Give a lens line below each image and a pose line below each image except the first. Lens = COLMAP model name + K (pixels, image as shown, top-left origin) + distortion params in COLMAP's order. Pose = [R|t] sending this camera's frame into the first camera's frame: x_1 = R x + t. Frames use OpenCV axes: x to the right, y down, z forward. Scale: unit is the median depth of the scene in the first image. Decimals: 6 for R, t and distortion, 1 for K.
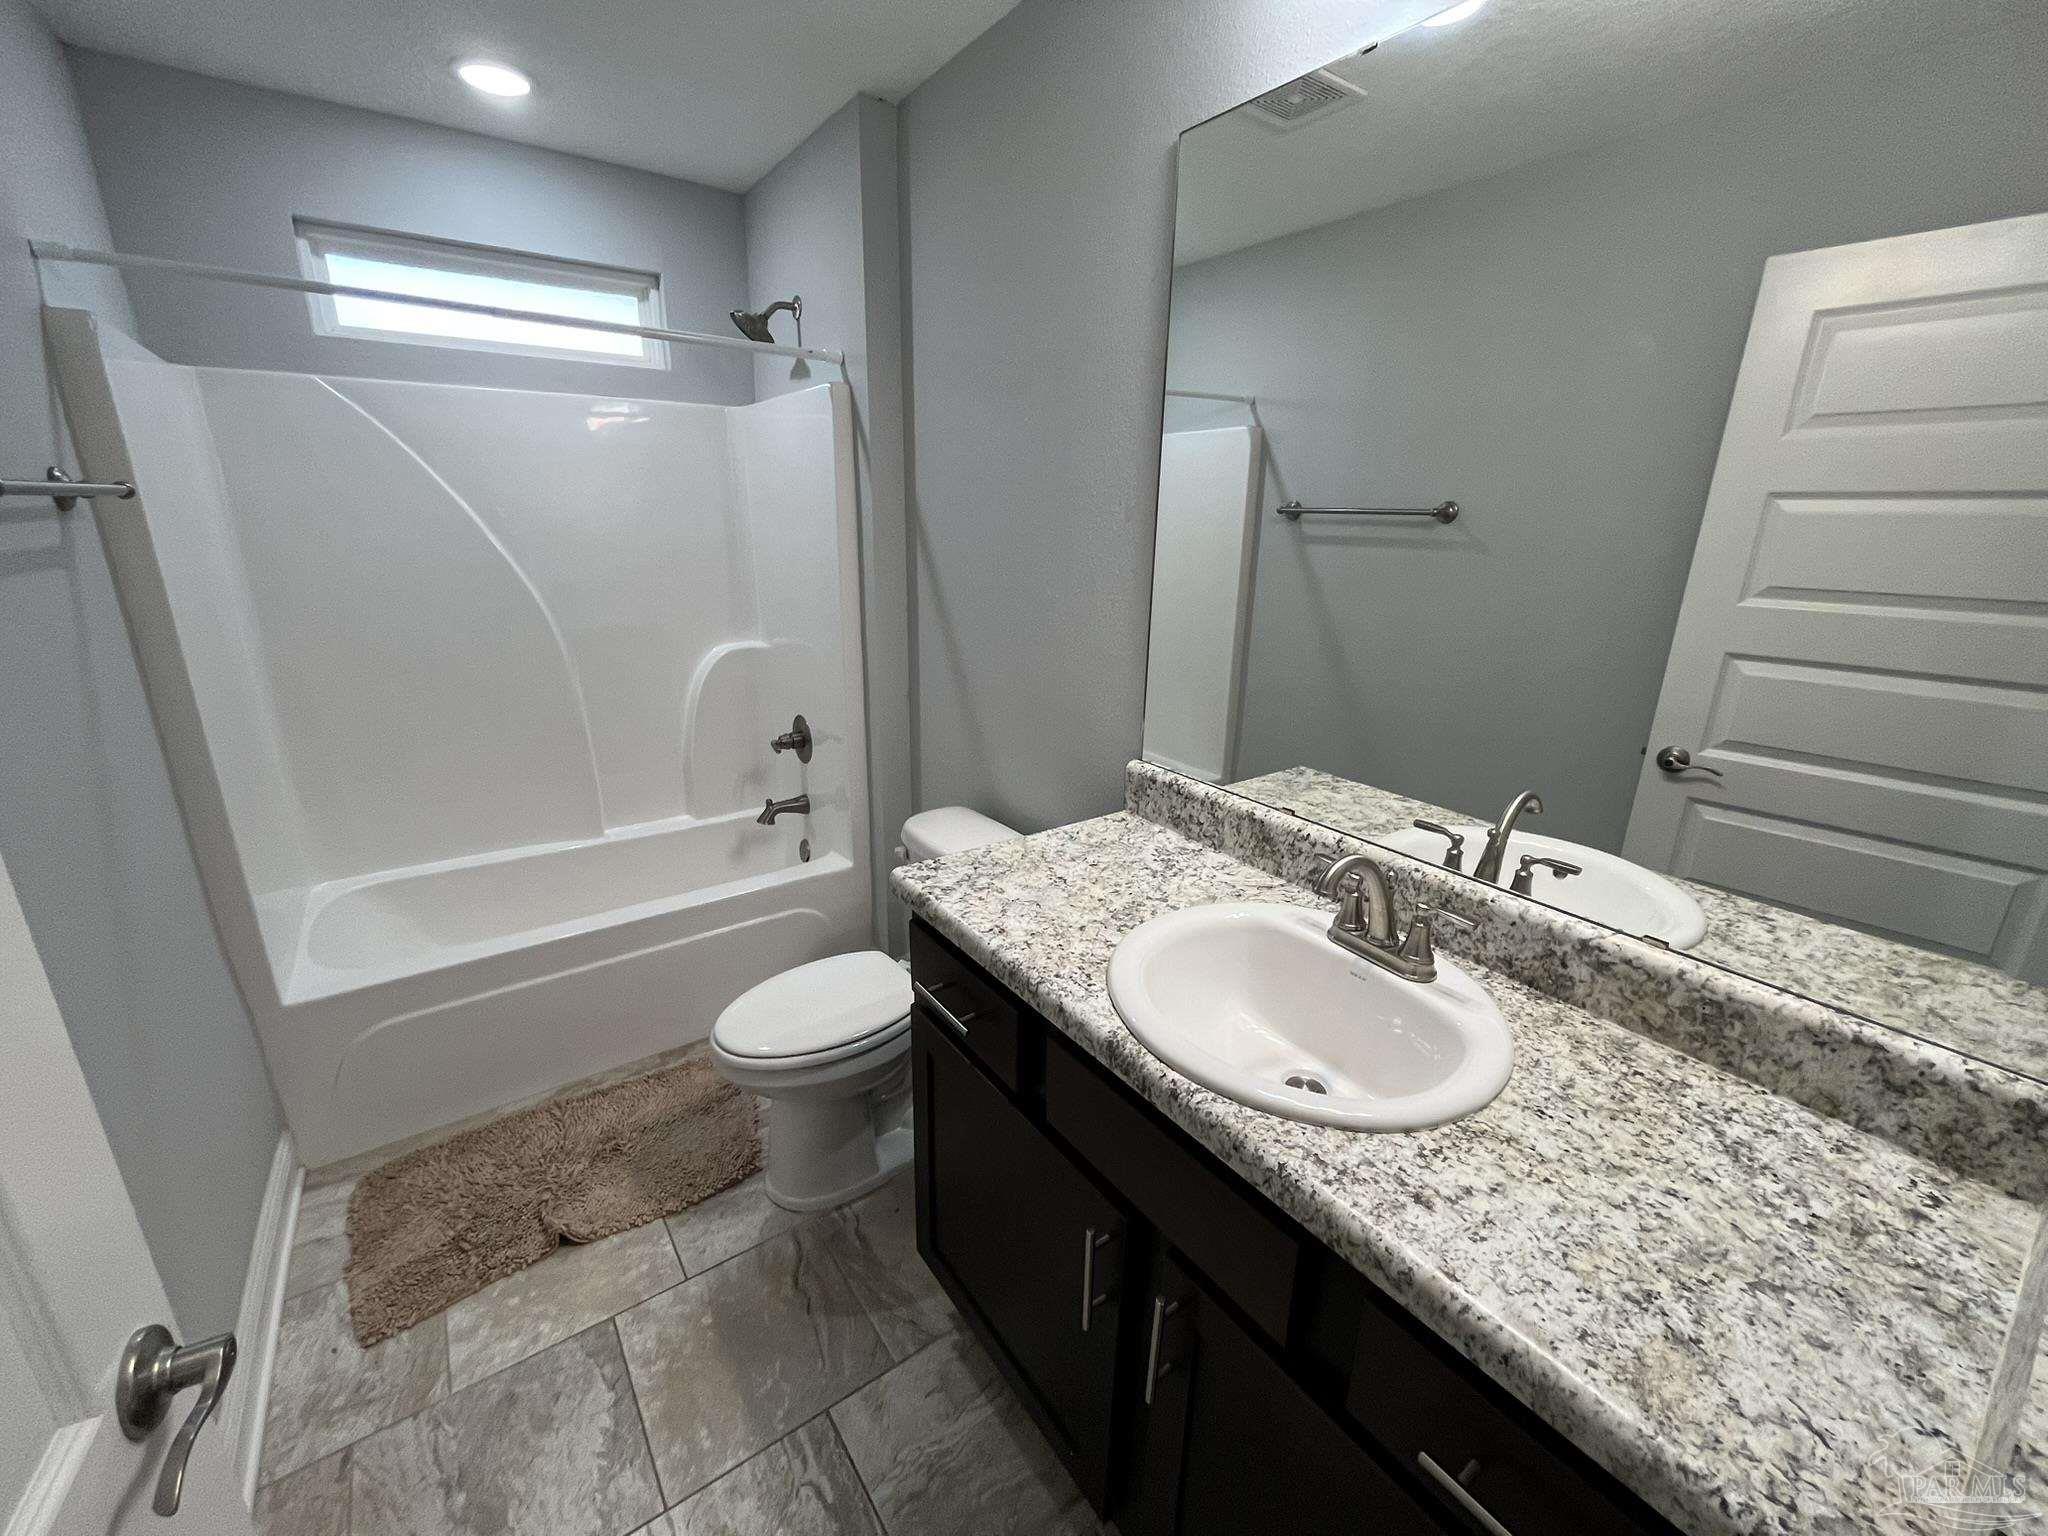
lens RADIAL K [[835.8, 0, 1020.8], [0, 835.8, 765.7], [0, 0, 1]] dist [-0.000389, -0.000435]
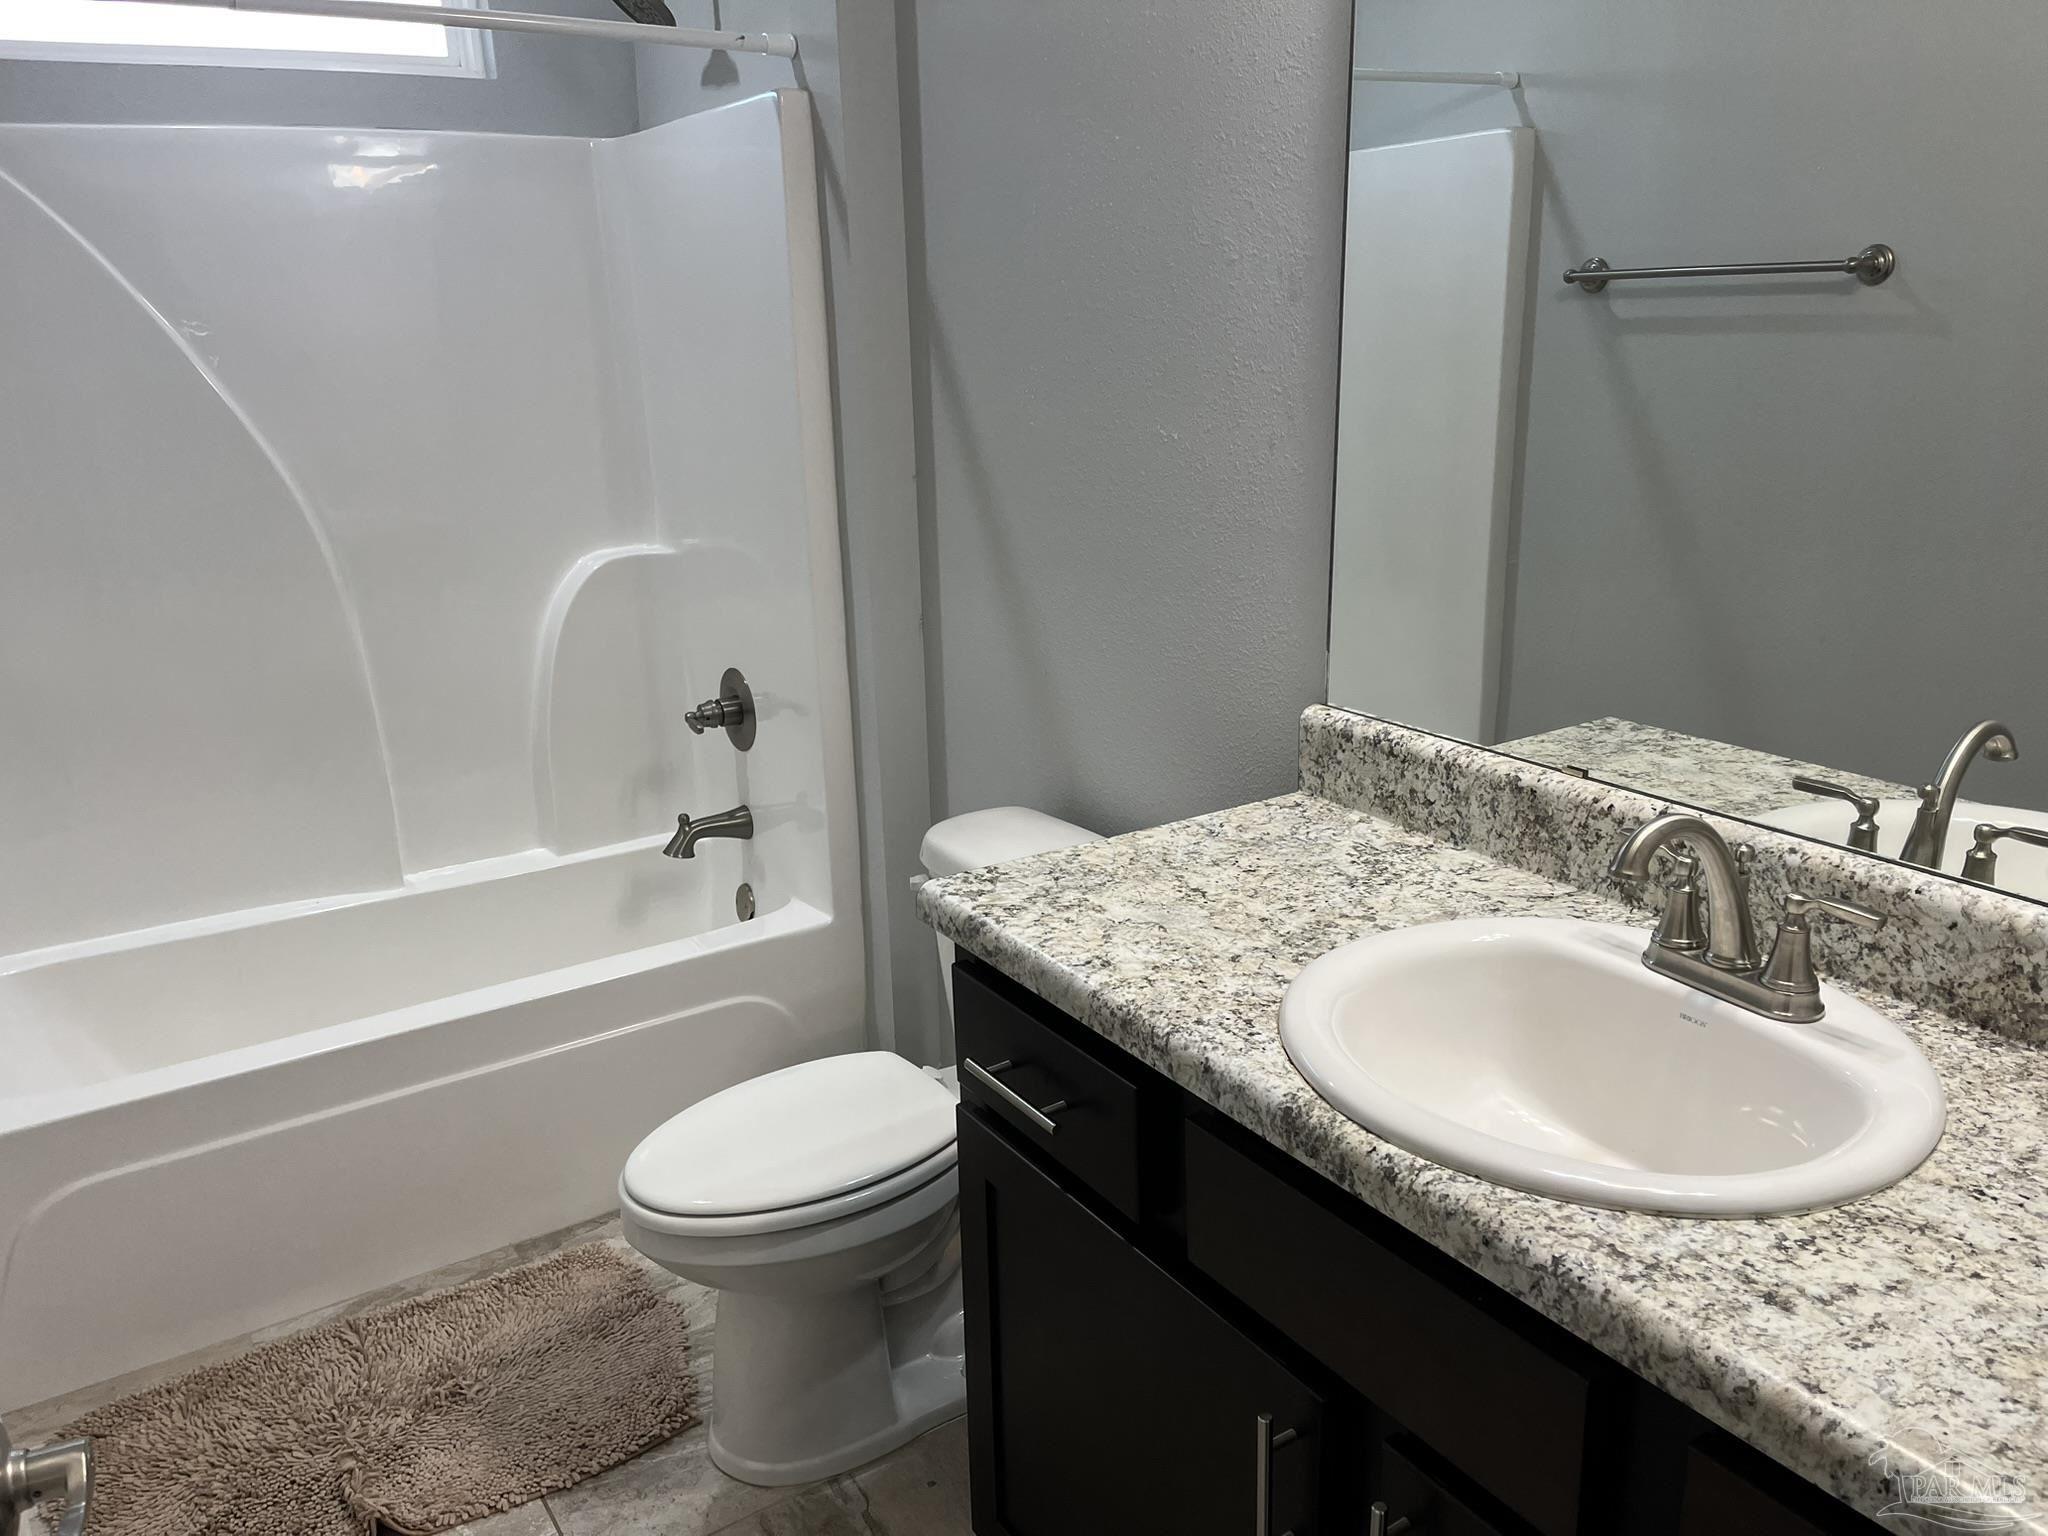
lens RADIAL K [[1551.4, 0, 1014.1], [0, 1551.4, 769.4], [0, 0, 1]] dist [0.080954, -0.113582]
pose [[0.997990, -0.026323, -0.057654, -0.020002], [0.025767, 0.999614, -0.010361, 0.061945], [0.057904, 0.008854, 0.998283, -0.161903]]
